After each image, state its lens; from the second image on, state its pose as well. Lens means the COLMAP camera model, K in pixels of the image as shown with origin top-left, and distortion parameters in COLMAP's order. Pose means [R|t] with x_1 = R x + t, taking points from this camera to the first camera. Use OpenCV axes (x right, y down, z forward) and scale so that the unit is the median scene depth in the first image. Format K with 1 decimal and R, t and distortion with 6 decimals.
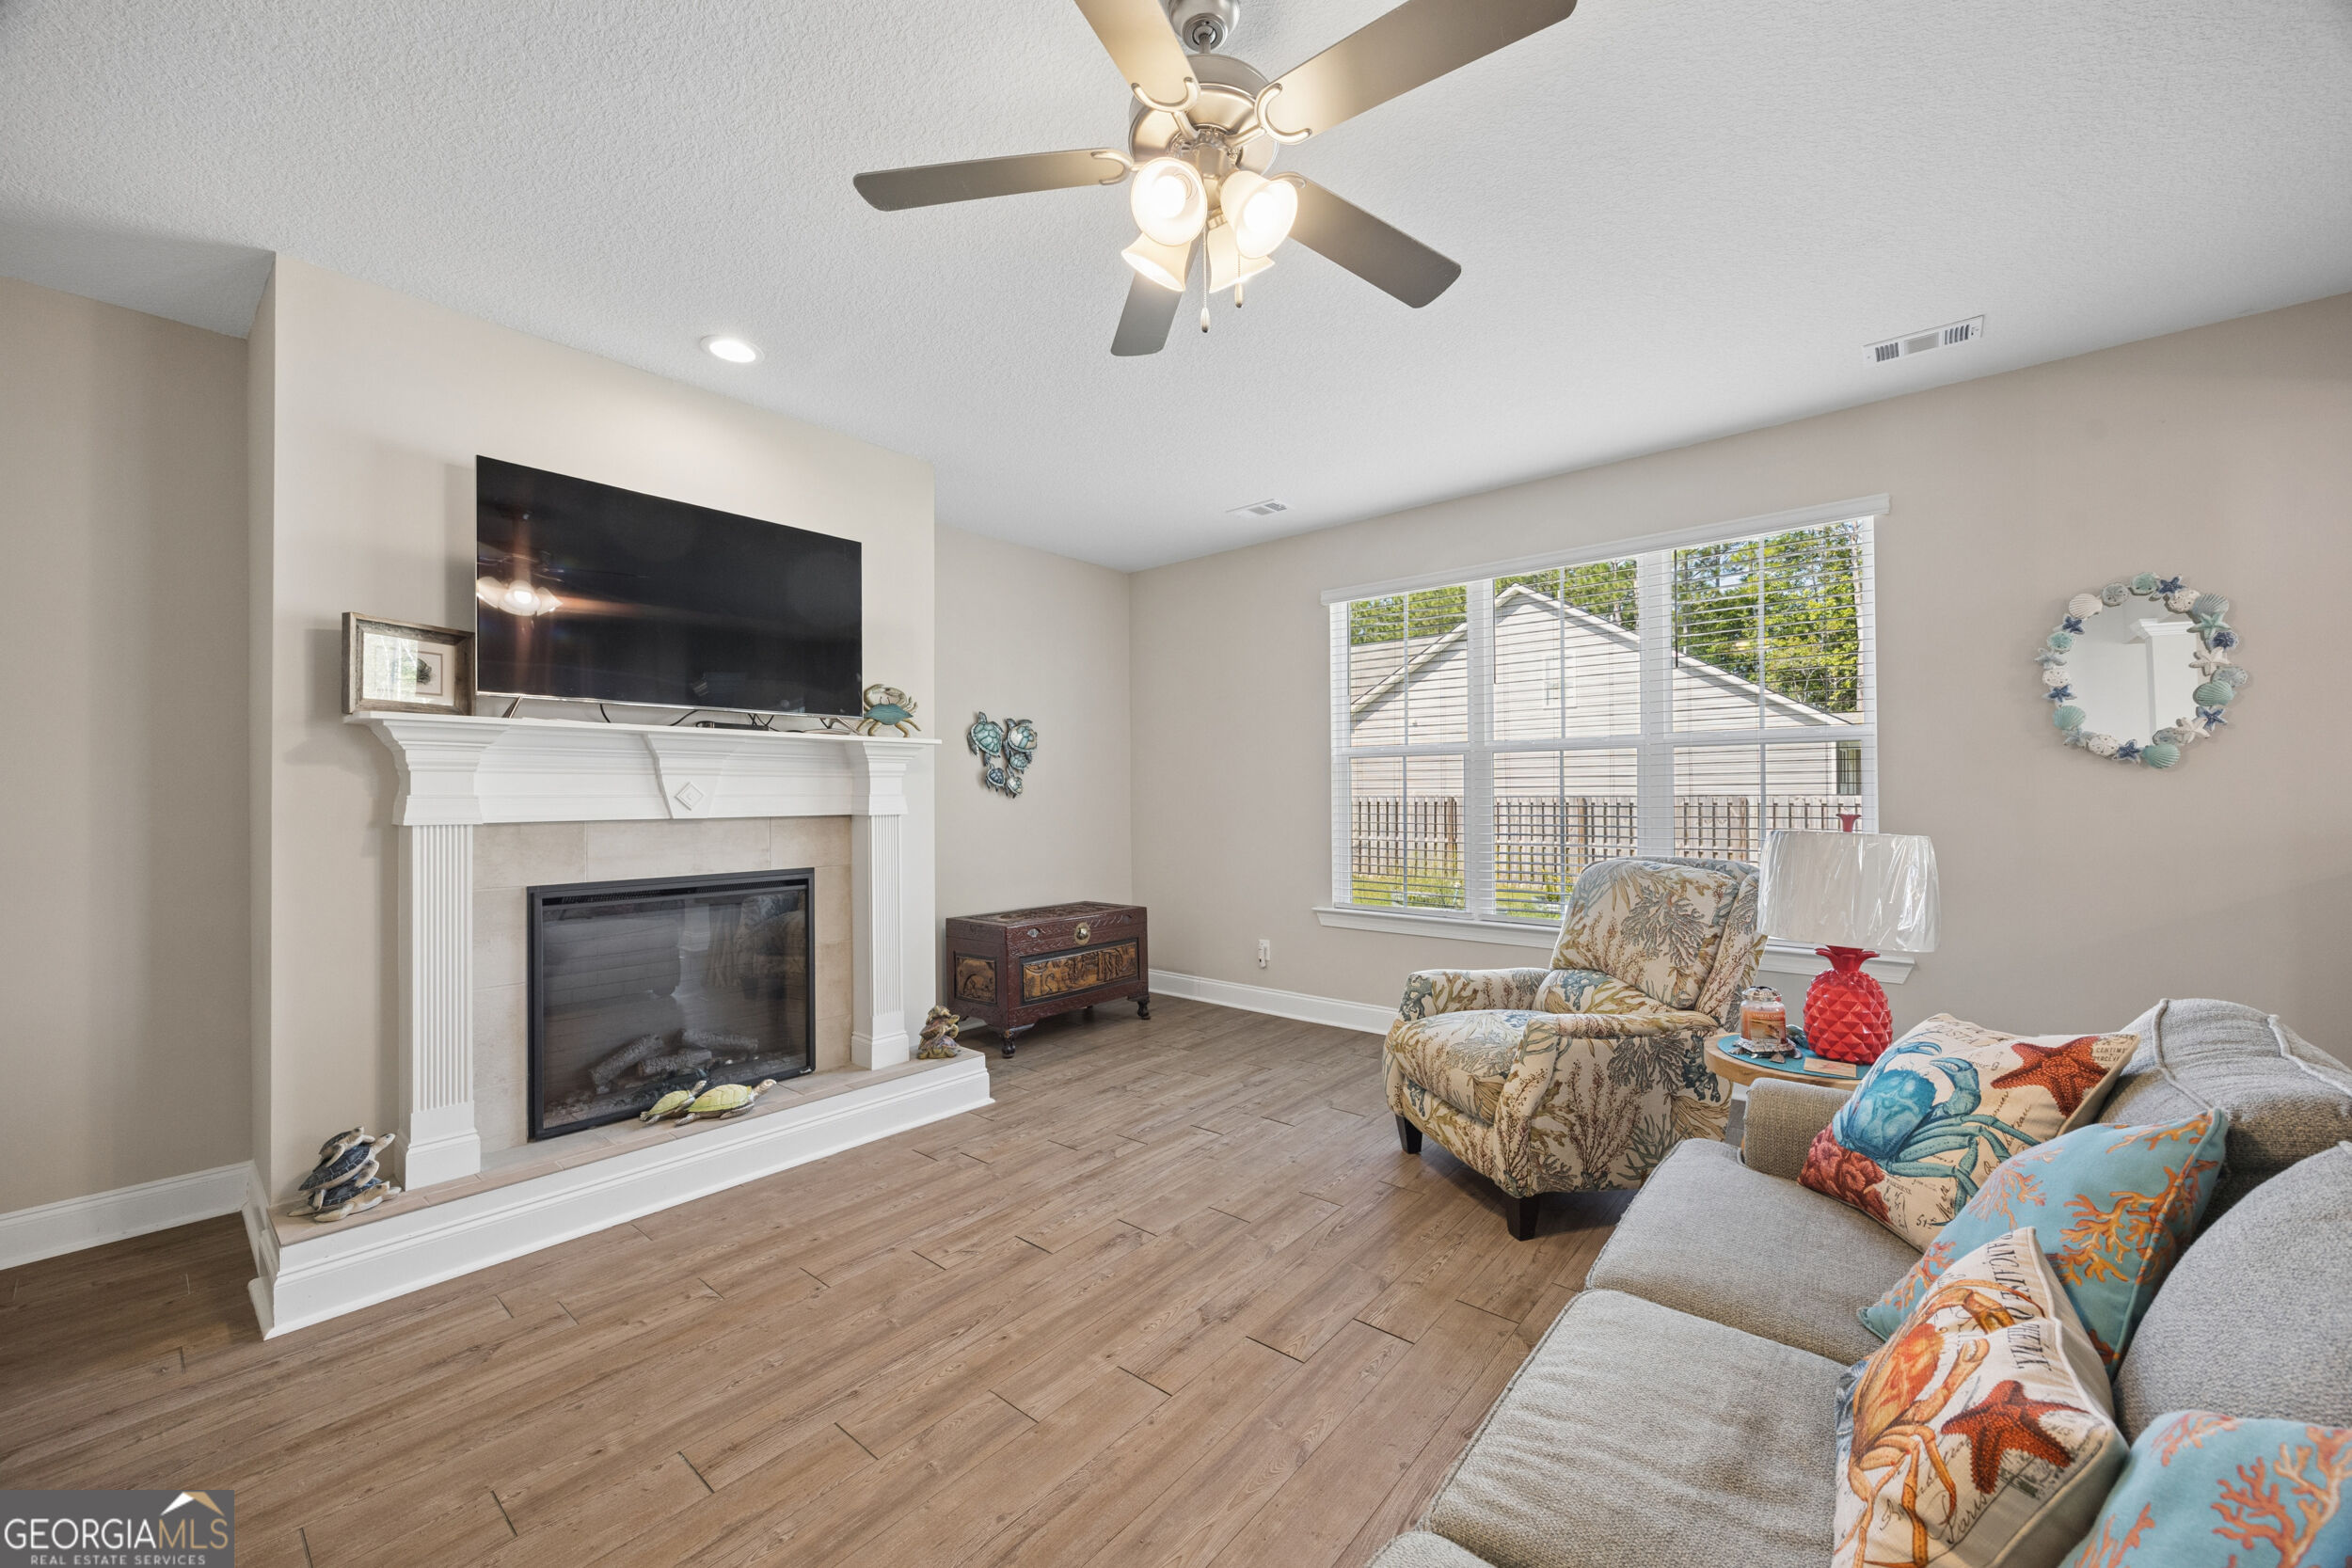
lens RADIAL K [[901.0, 0, 1152.9], [0, 901.0, 790.6], [0, 0, 1]] dist [-0.004160, 0.000839]
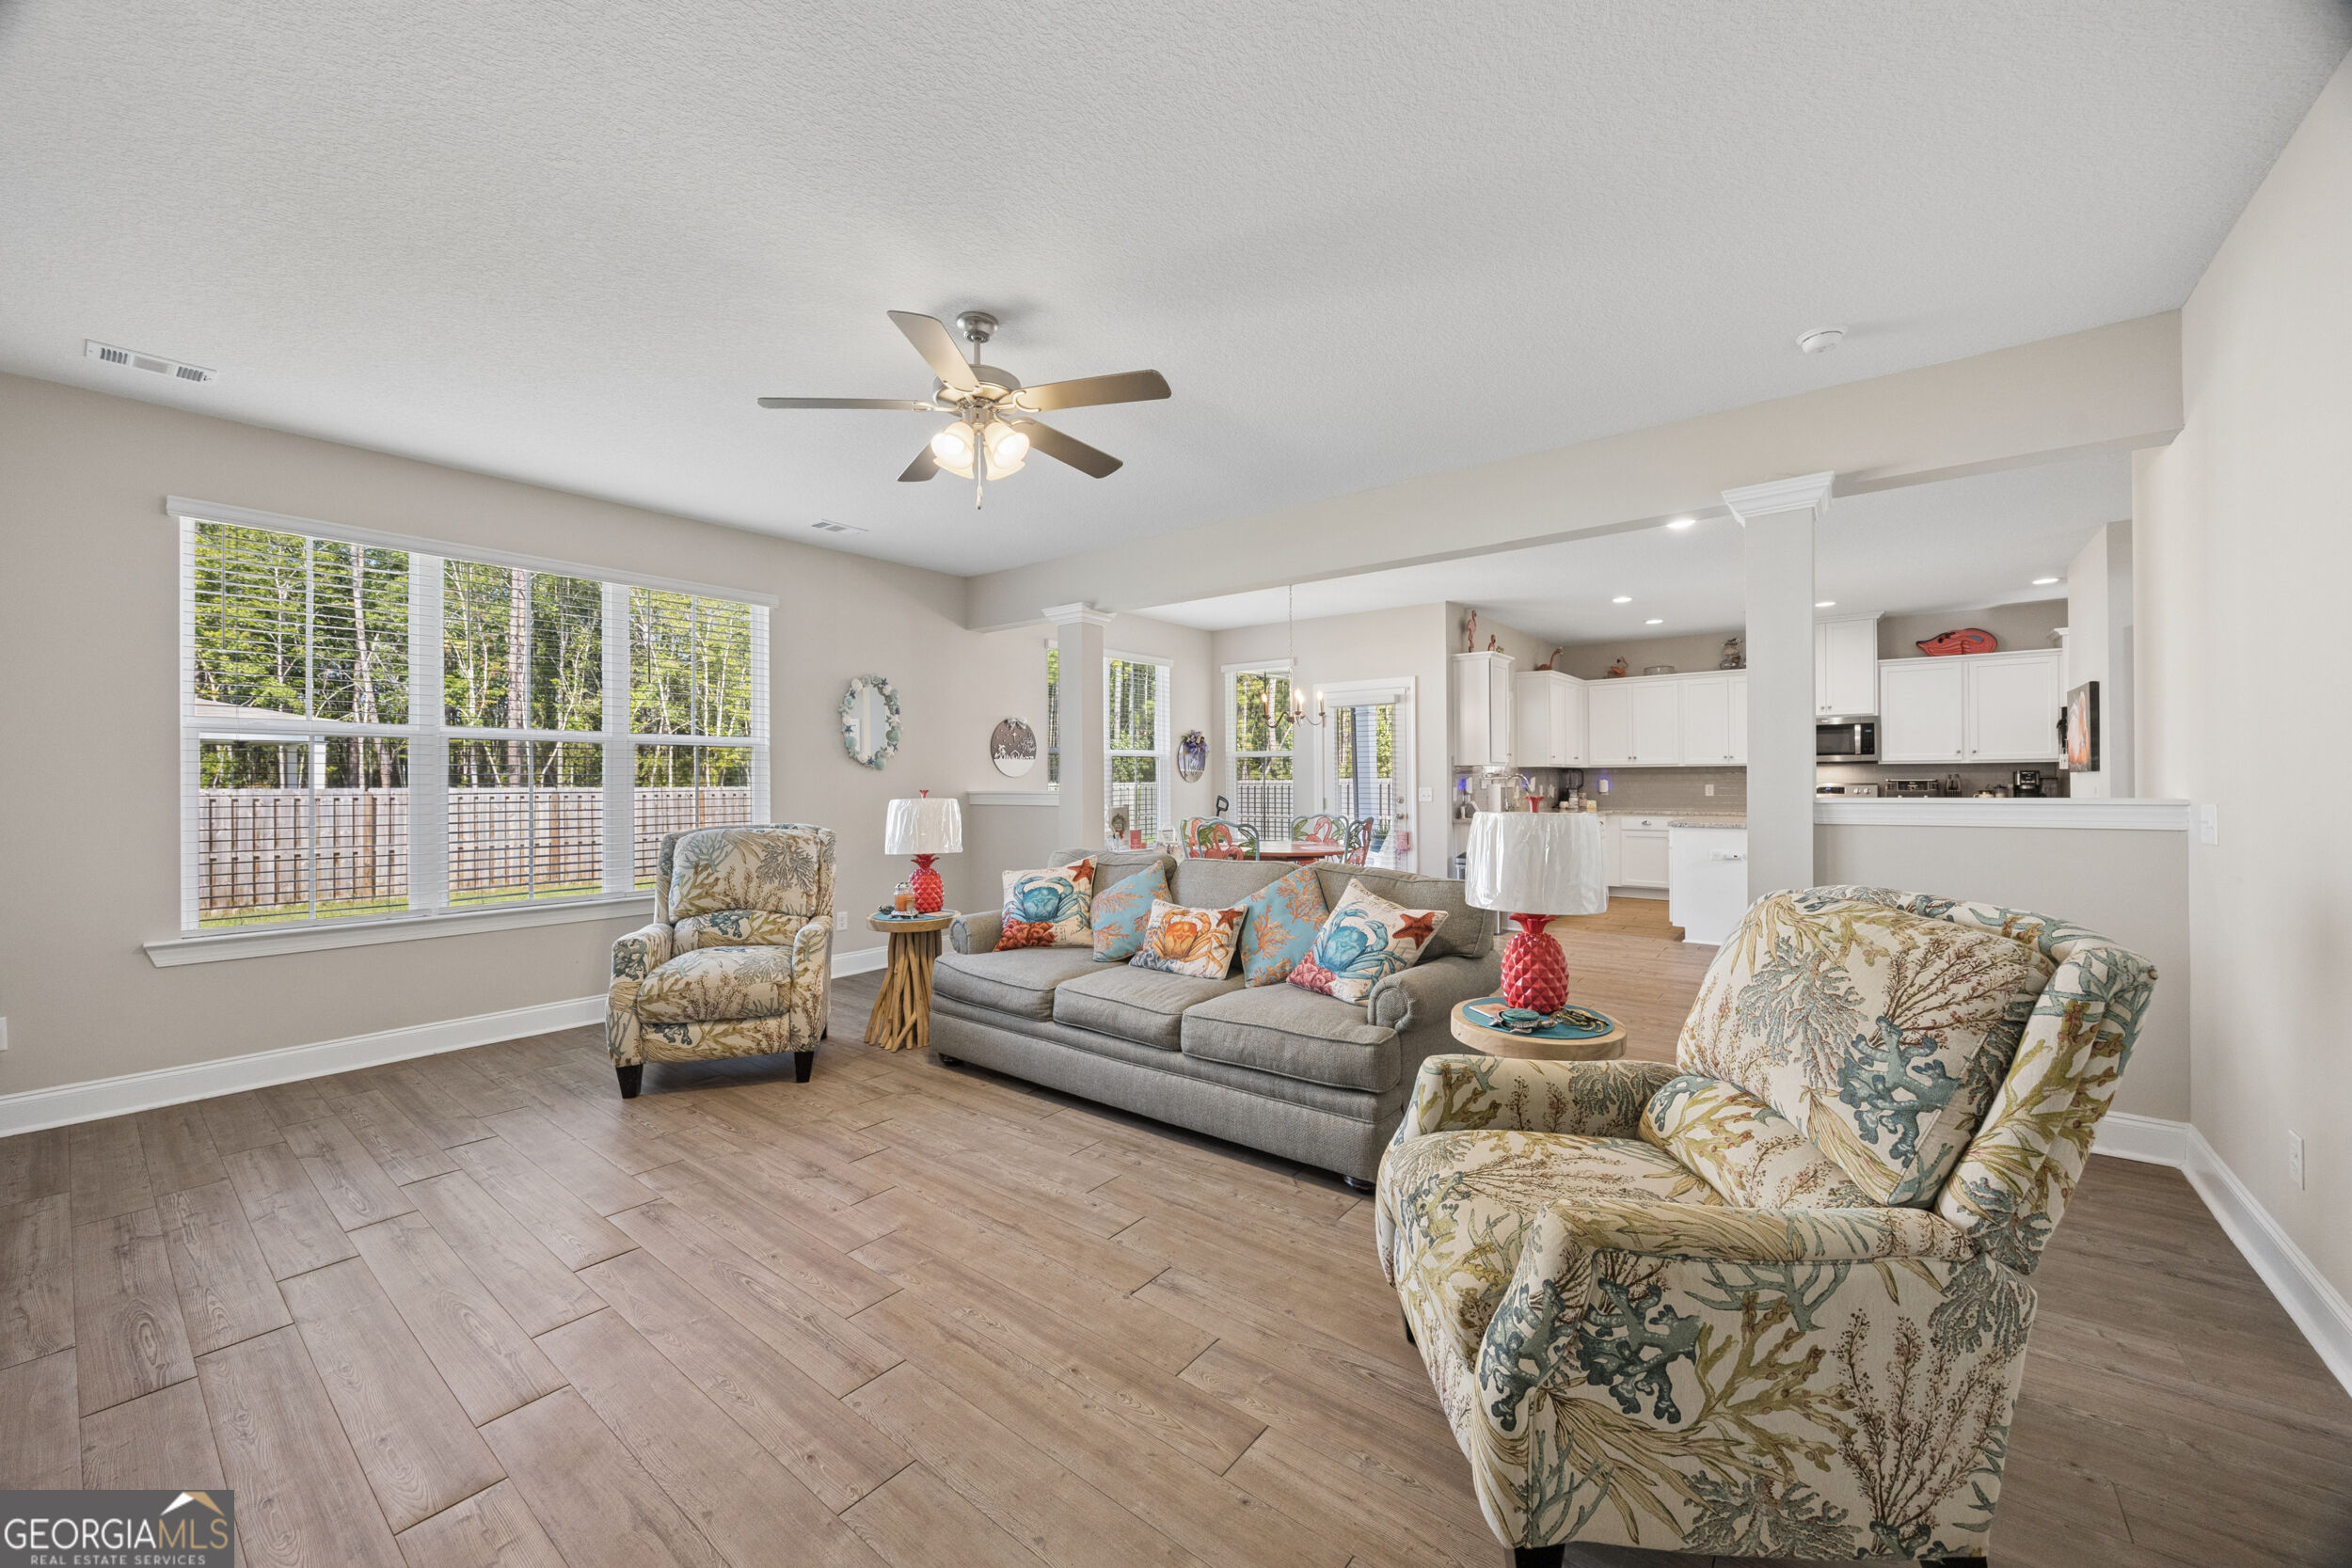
lens RADIAL K [[901.0, 0, 1201.1], [0, 901.0, 776.4], [0, 0, 1]] dist [-0.004160, 0.000839]
pose [[-0.068694, 0.008500, 0.997602, -0.898302], [-0.001083, 0.999962, -0.008595, 0.007301], [-0.997637, -0.001671, -0.068682, 0.362197]]
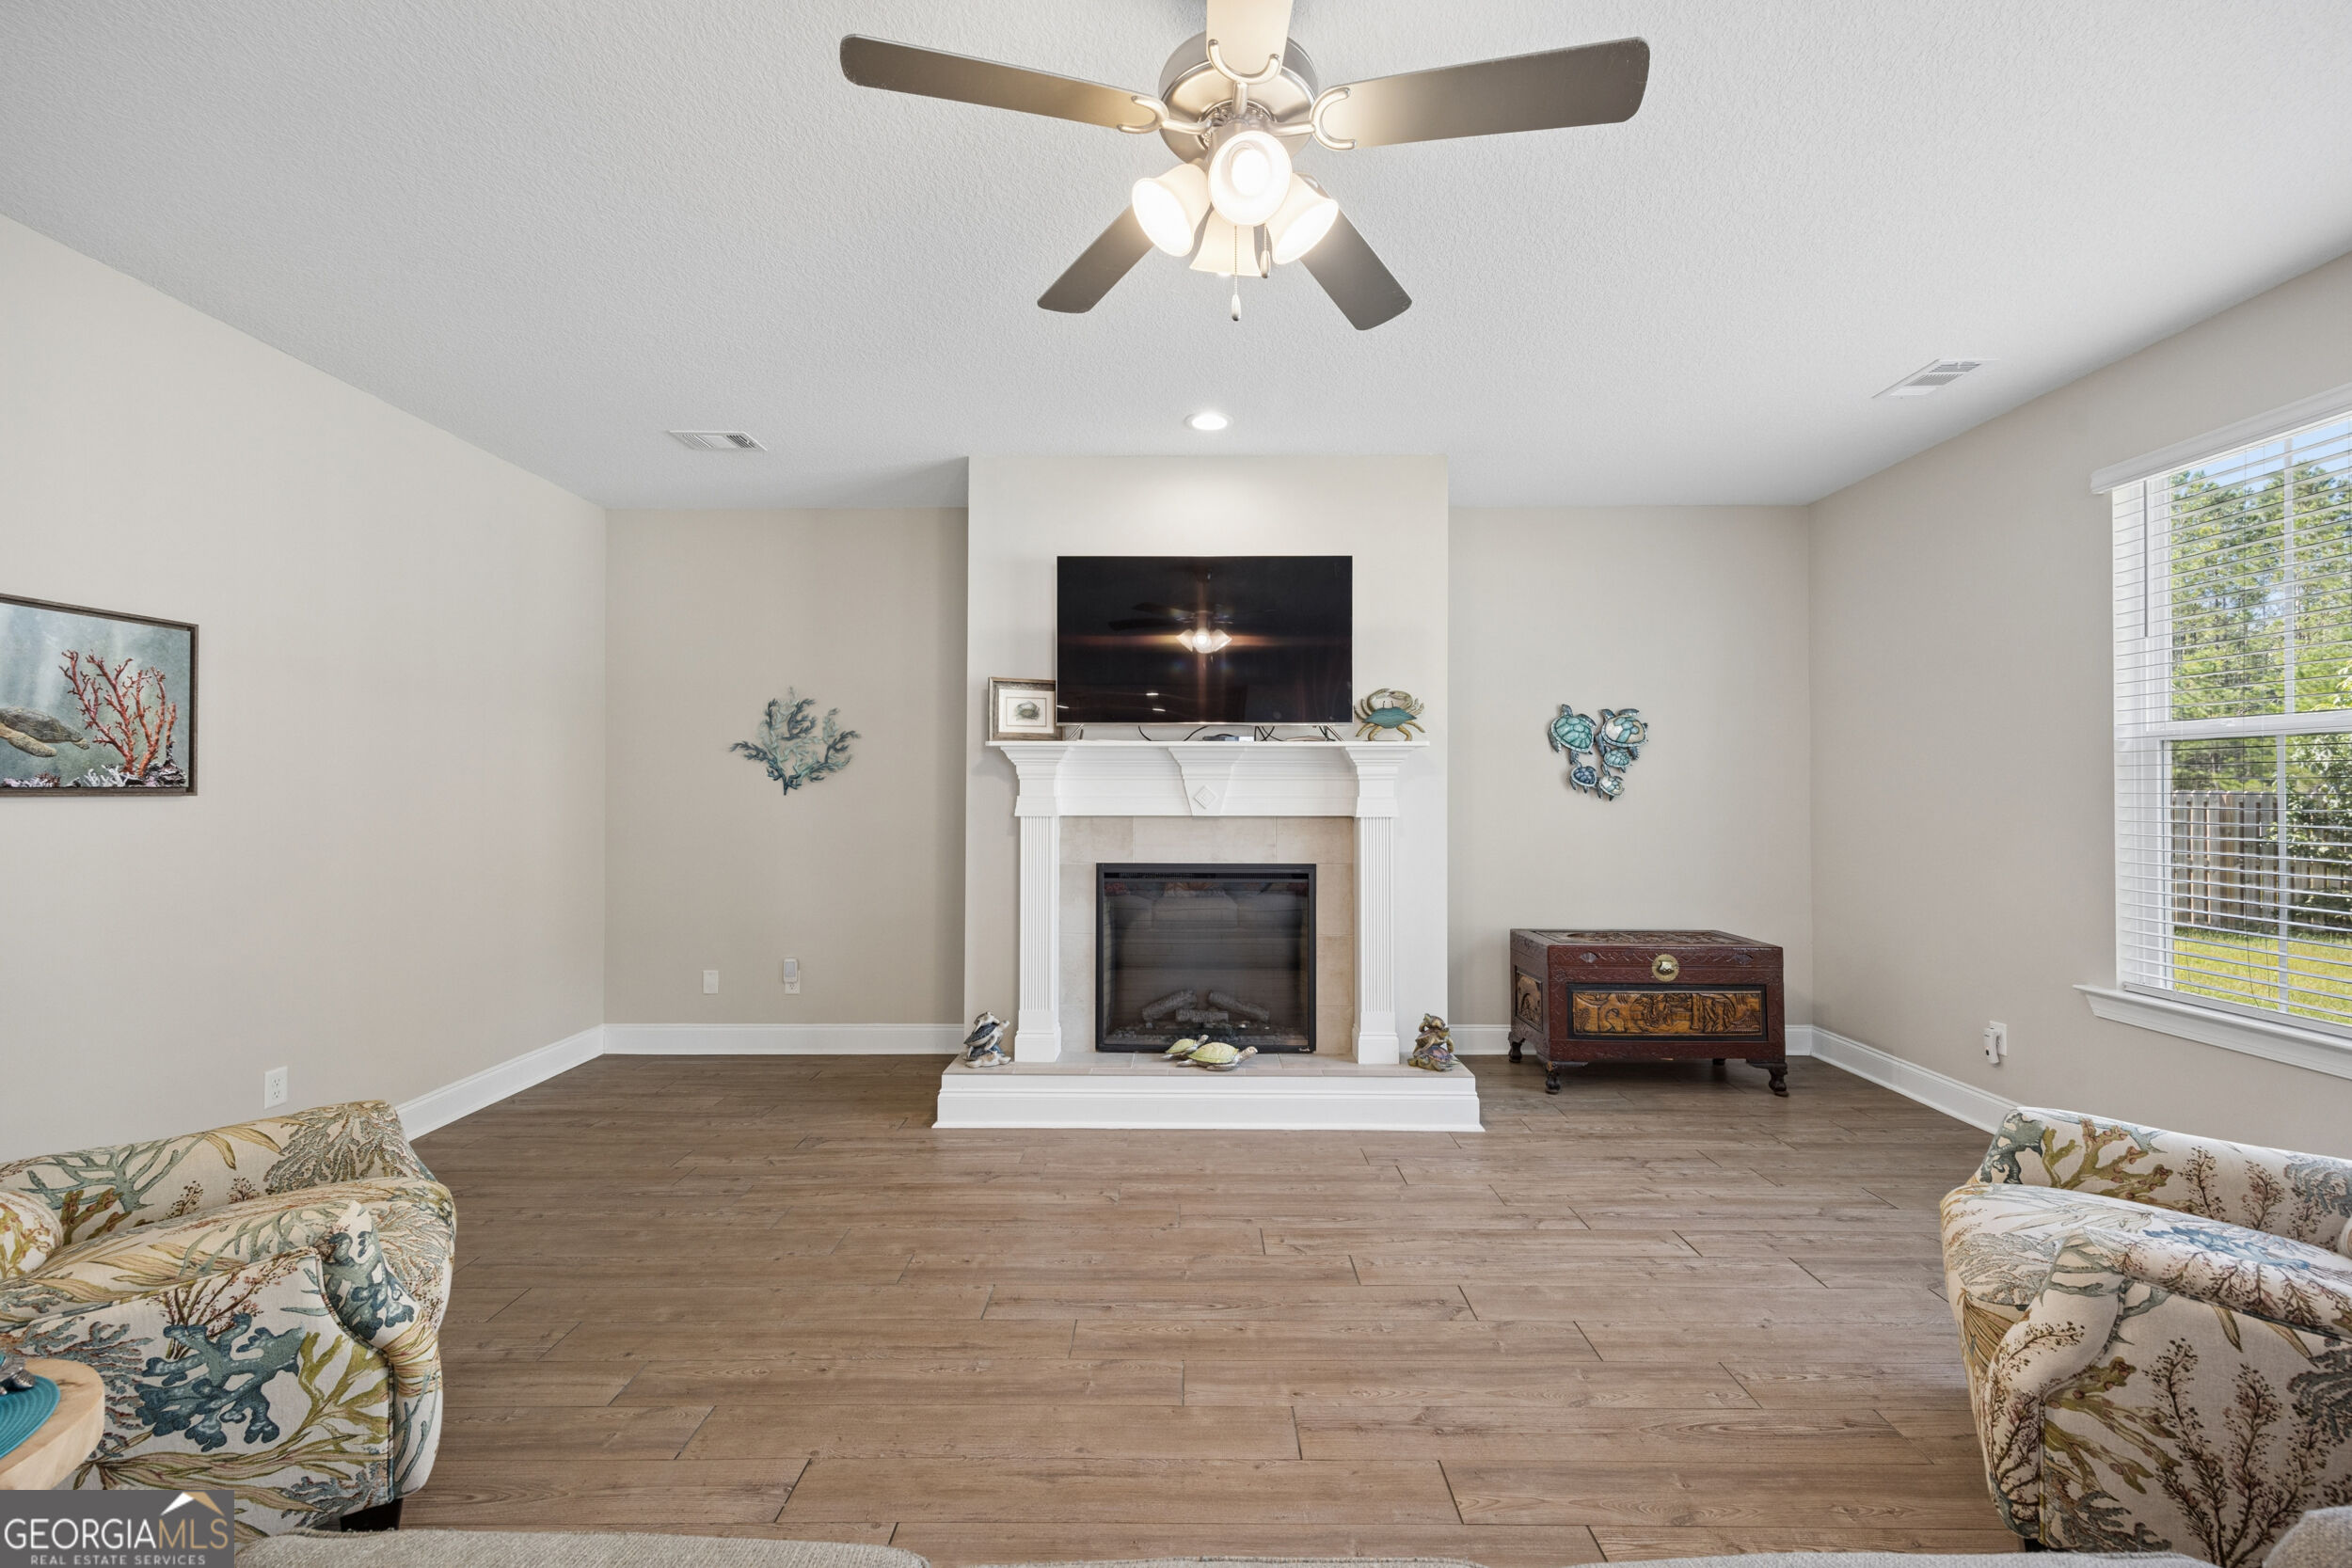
lens RADIAL K [[901.0, 0, 1146.5], [0, 901.0, 784.7], [0, 0, 1]] dist [-0.004160, 0.000839]
pose [[0.640986, 0.000525, -0.767552, 0.374478], [-0.000745, 1.000000, 0.000061, -0.011368], [0.767552, 0.000533, 0.640986, 0.171830]]
